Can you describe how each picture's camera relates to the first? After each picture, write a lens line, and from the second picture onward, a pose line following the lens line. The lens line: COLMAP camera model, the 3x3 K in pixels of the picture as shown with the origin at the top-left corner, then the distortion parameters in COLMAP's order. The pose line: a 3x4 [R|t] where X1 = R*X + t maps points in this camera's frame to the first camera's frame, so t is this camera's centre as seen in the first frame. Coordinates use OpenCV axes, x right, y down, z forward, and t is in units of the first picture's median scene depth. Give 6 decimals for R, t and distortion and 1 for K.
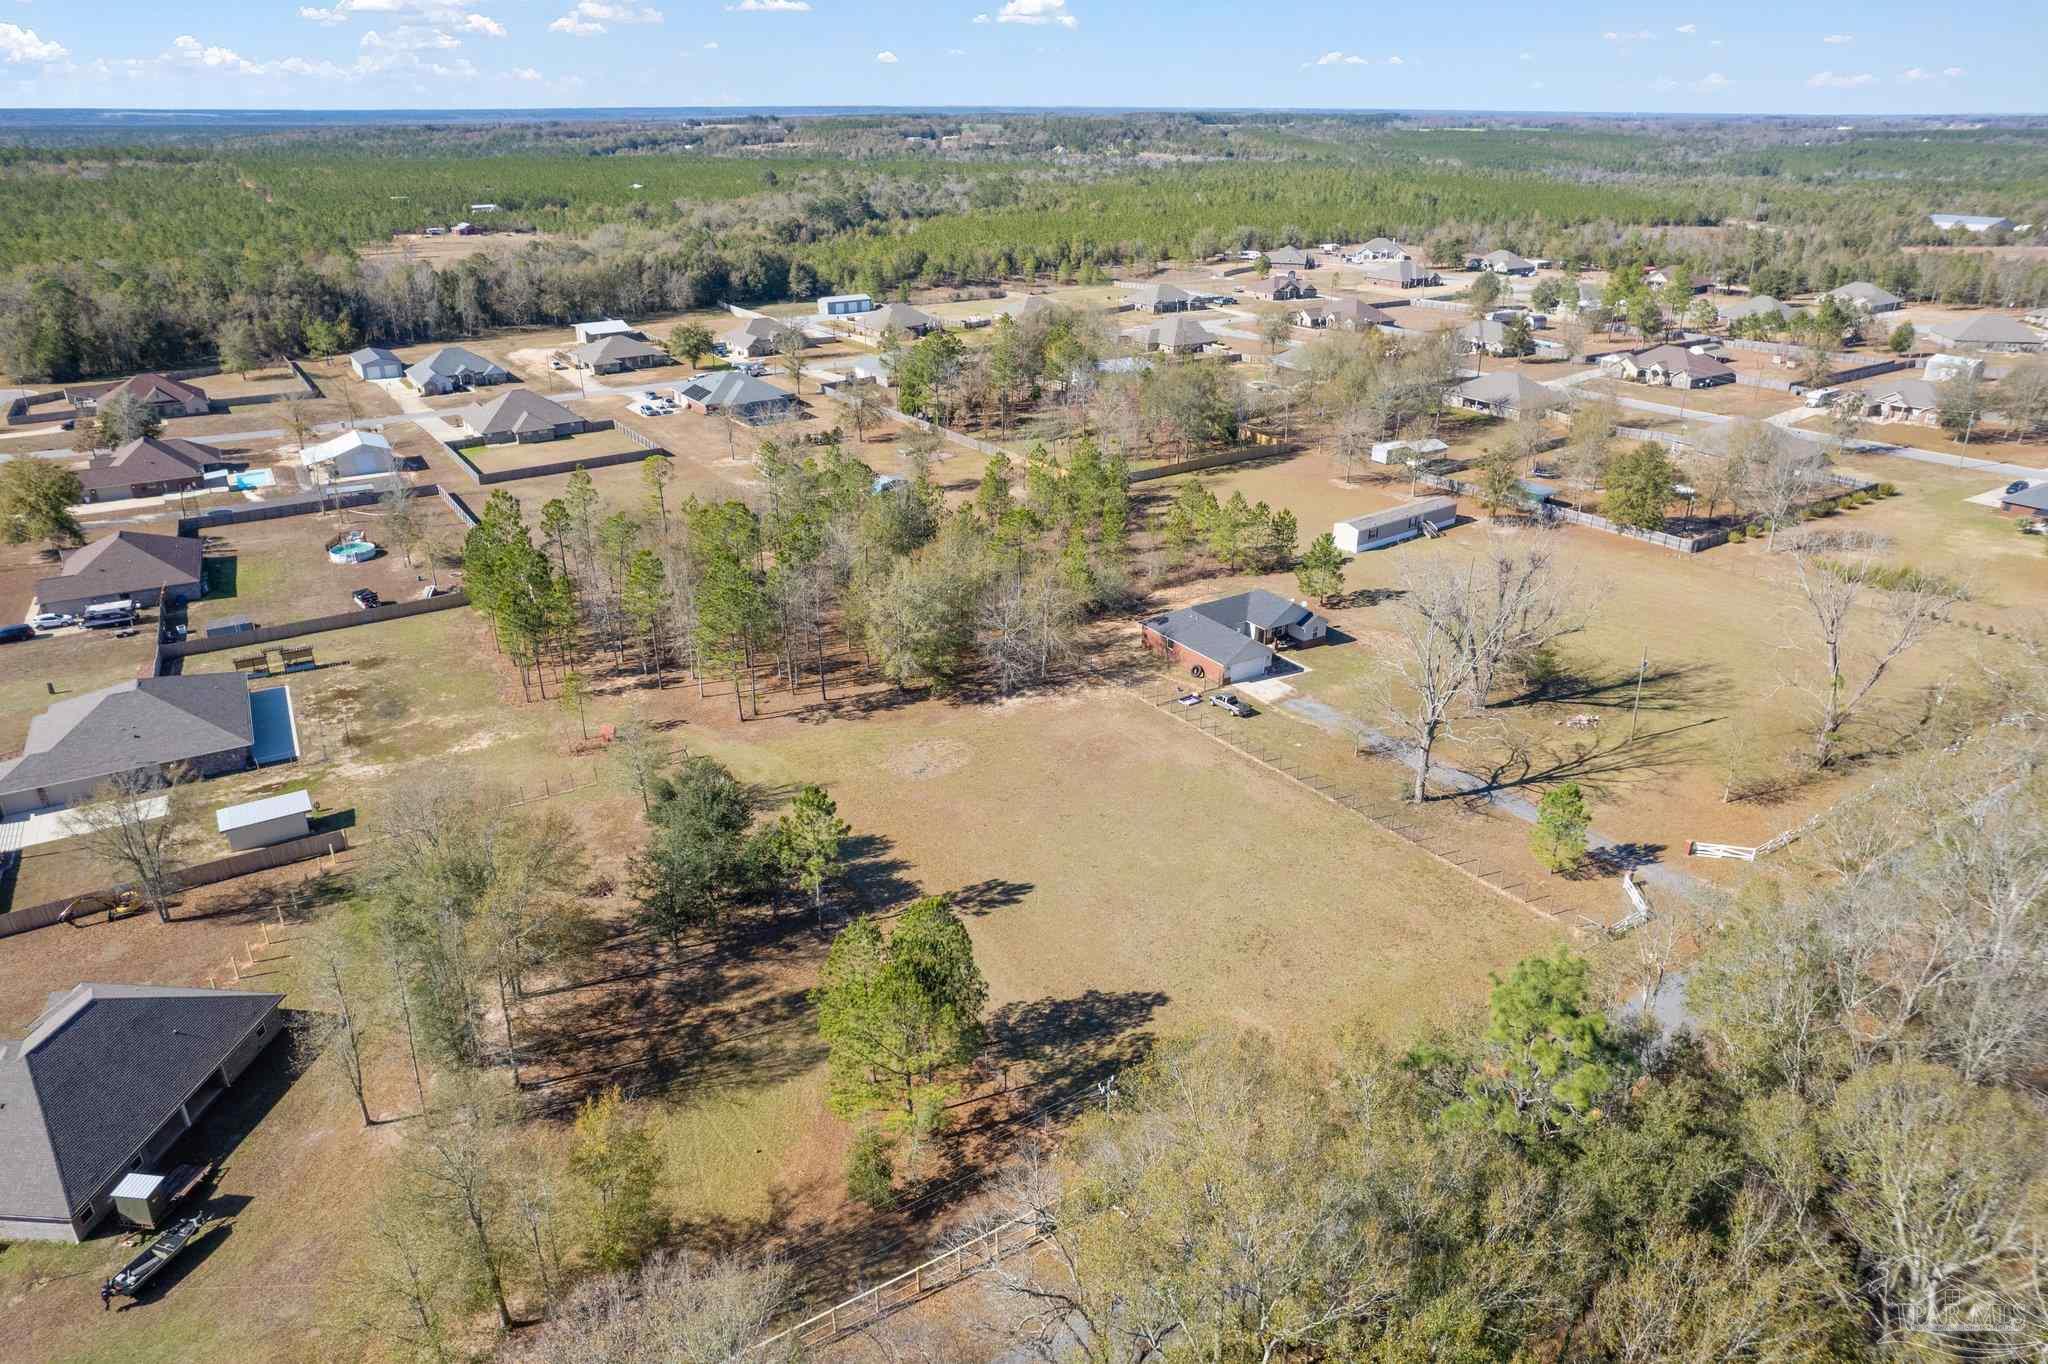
lens RADIAL K [[1311.3, 0, 1021.4], [0, 1311.3, 684.4], [0, 0, 1]] dist [-0.075570, 0.064003]
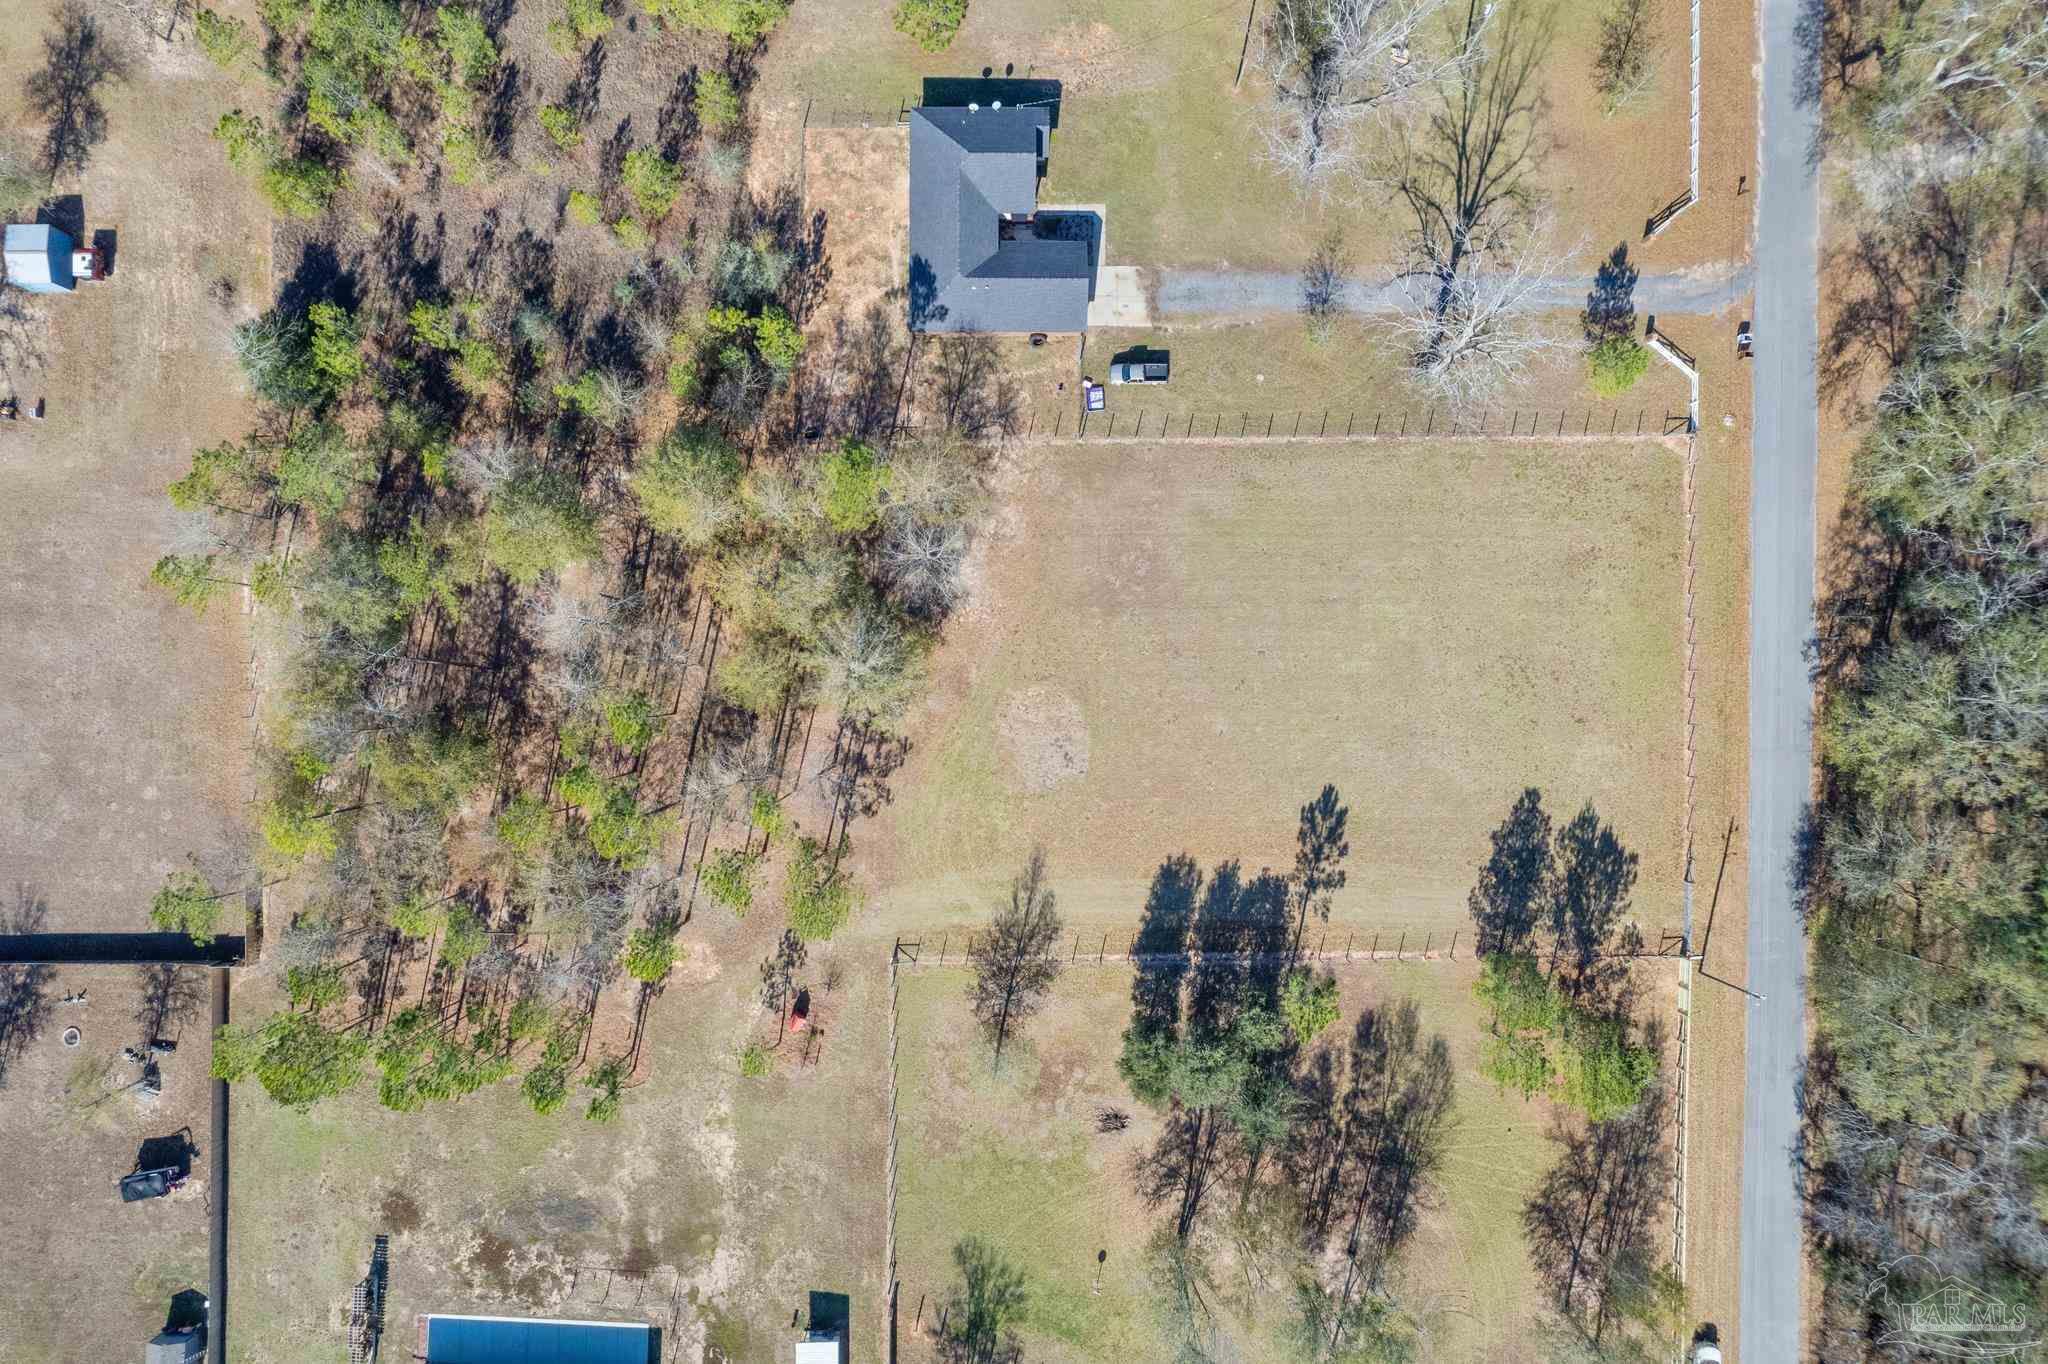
lens RADIAL K [[1311.3, 0, 1021.4], [0, 1311.3, 684.4], [0, 0, 1]] dist [-0.075570, 0.064003]
pose [[0.542745, -0.839885, -0.004643, -0.034318], [0.342844, 0.216497, 0.914105, -0.588142], [-0.766738, -0.497717, 0.405452, 0.507767]]
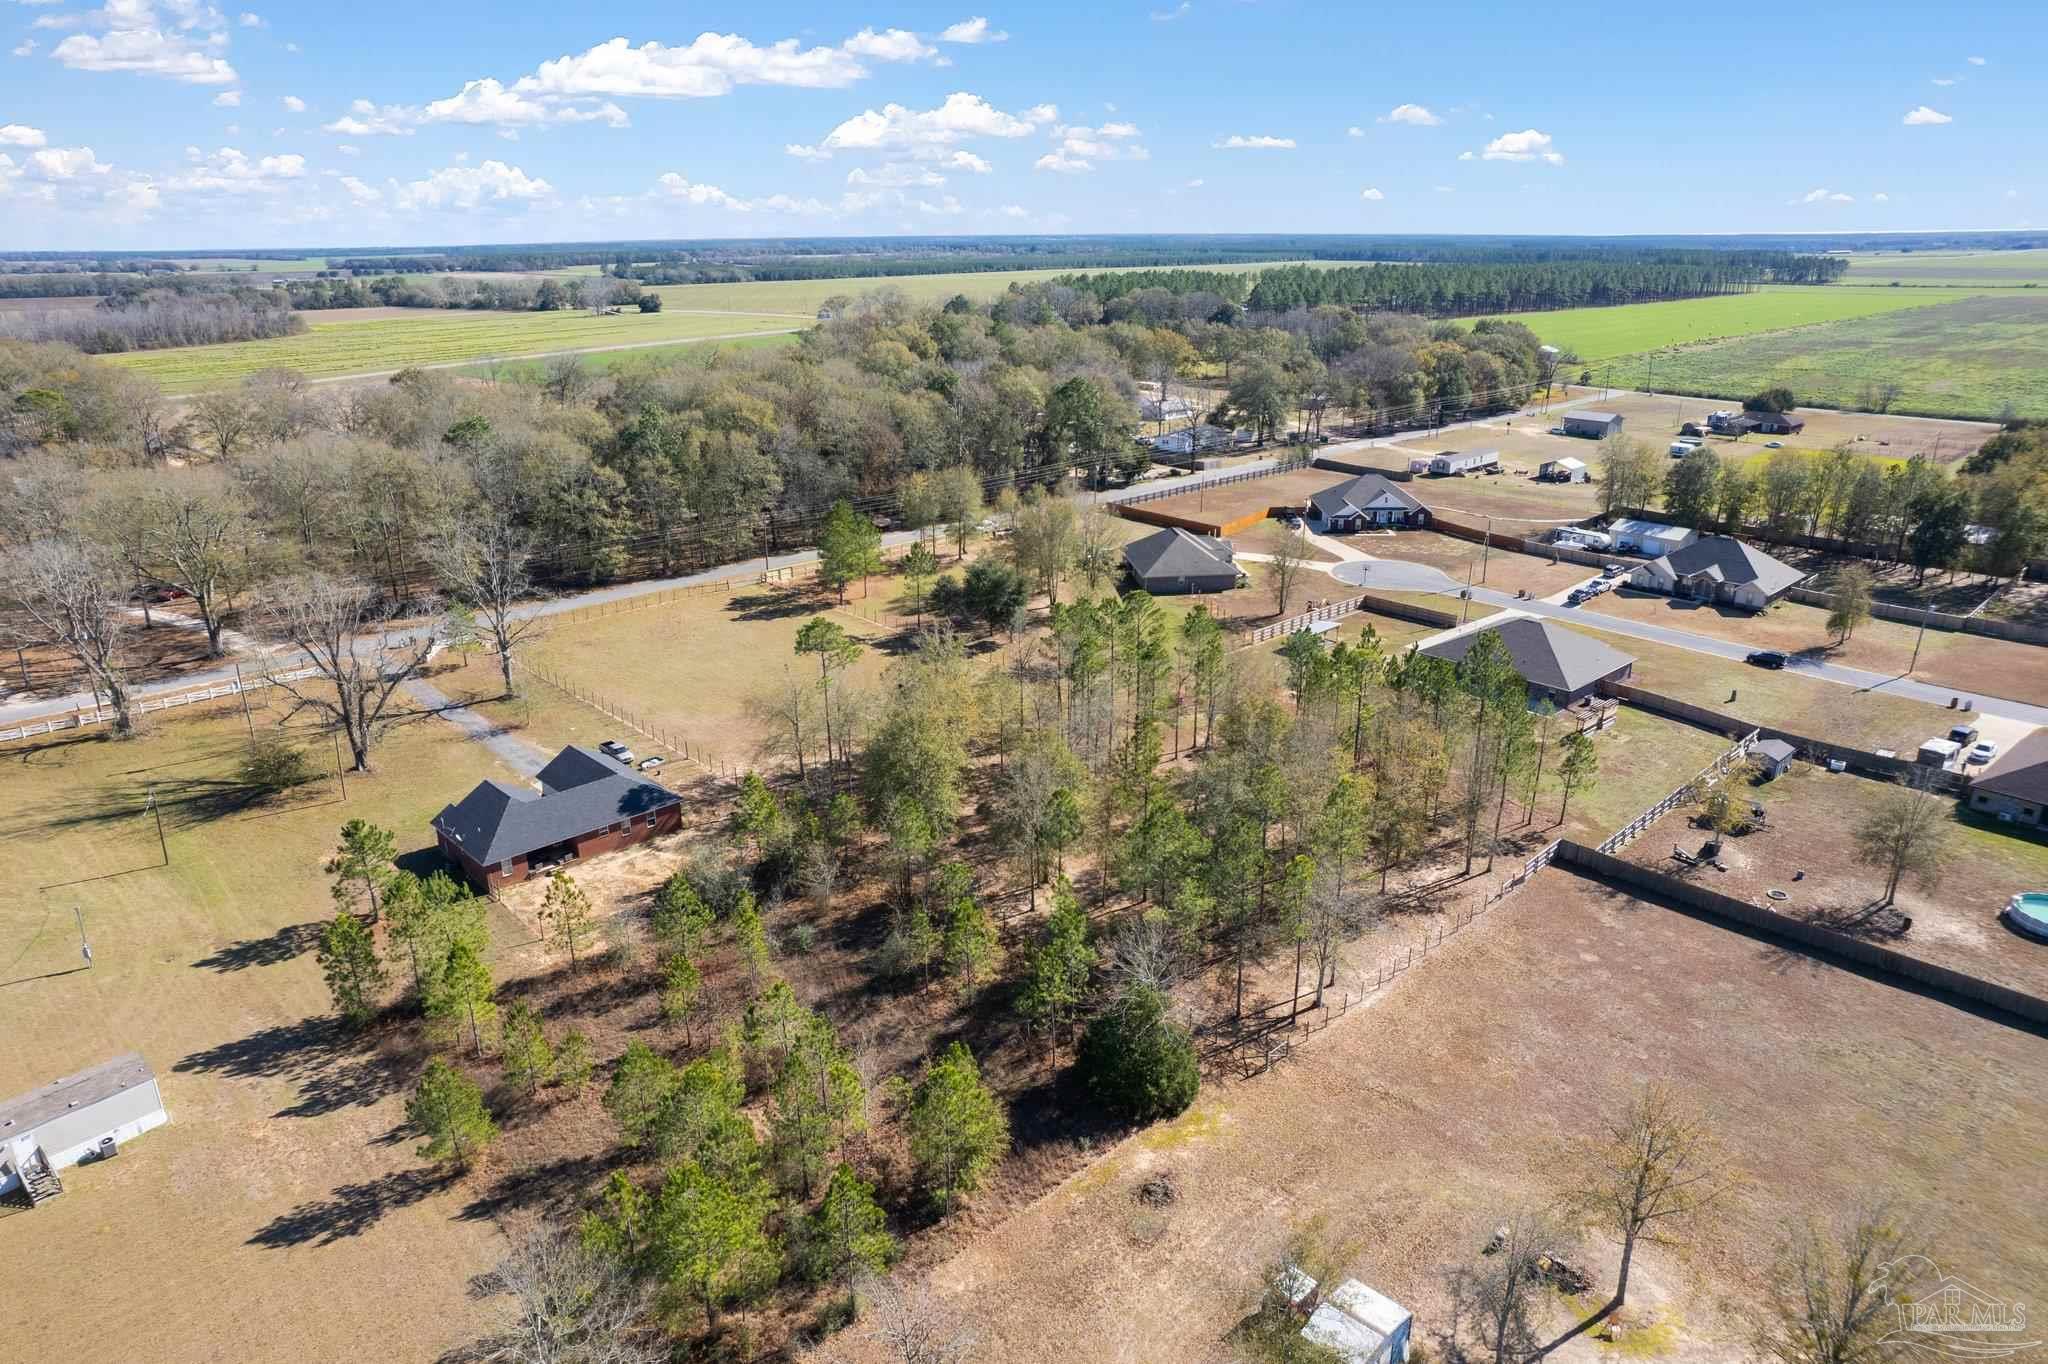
lens RADIAL K [[1311.3, 0, 1021.4], [0, 1311.3, 684.4], [0, 0, 1]] dist [-0.075570, 0.064003]
pose [[-0.980790, 0.071000, -0.181685, 0.025032], [-0.073455, 0.728417, 0.681185, -0.596732], [0.180706, 0.681446, -0.709209, 1.411472]]
